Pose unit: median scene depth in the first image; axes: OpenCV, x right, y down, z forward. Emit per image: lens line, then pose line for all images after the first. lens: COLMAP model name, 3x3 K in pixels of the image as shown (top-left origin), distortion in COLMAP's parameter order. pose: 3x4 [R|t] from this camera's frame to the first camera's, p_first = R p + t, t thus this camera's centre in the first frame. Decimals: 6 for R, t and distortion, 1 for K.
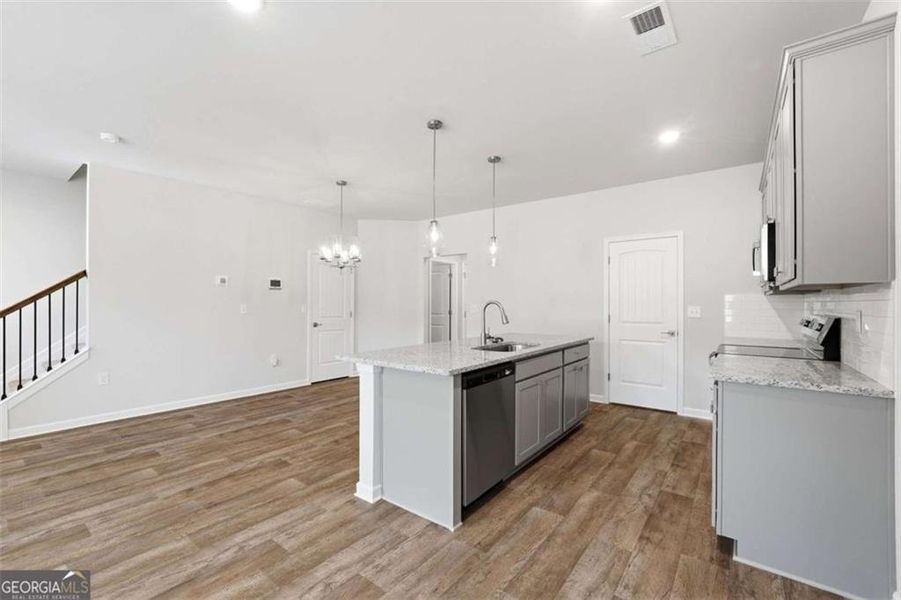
lens RADIAL K [[383.5, 0, 447.8], [0, 383.5, 300.5], [0, 0, 1]] dist [-0.009891, 0.000652]
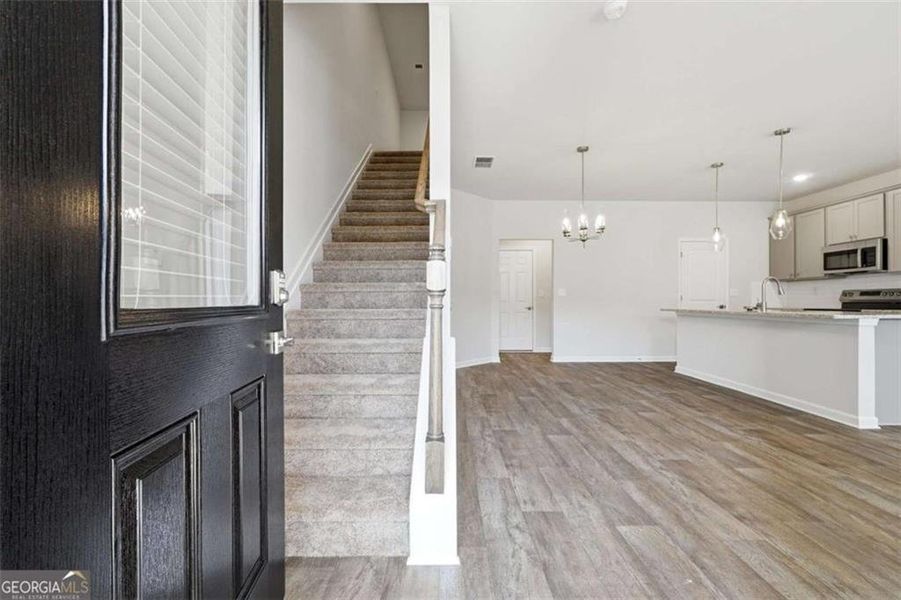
lens RADIAL K [[385.5, 0, 456.1], [0, 385.5, 300.7], [0, 0, 1]] dist [0.001105, 0.000848]
pose [[0.776784, 0.000291, 0.629767, -1.615320], [-0.002985, 0.999990, 0.003219, 0.084254], [-0.629760, -0.004380, 0.776777, 0.689822]]
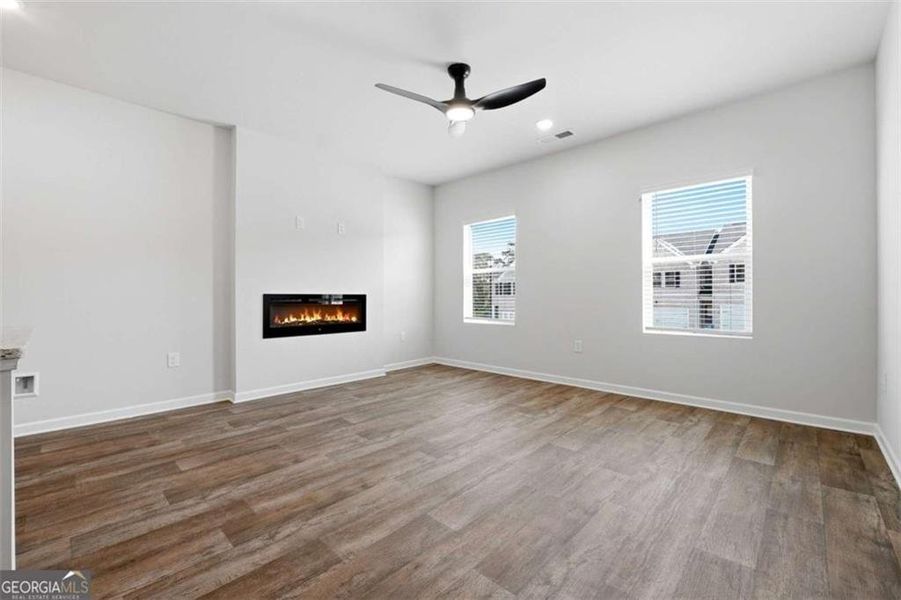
lens RADIAL K [[380.3, 0, 448.3], [0, 380.3, 292.3], [0, 0, 1]] dist [-0.018731, 0.005751]
pose [[-0.994656, 0.001377, 0.103238, -0.636982], [-0.000136, 0.999893, -0.014643, 0.079926], [-0.103247, -0.014579, -0.994549, 1.125155]]
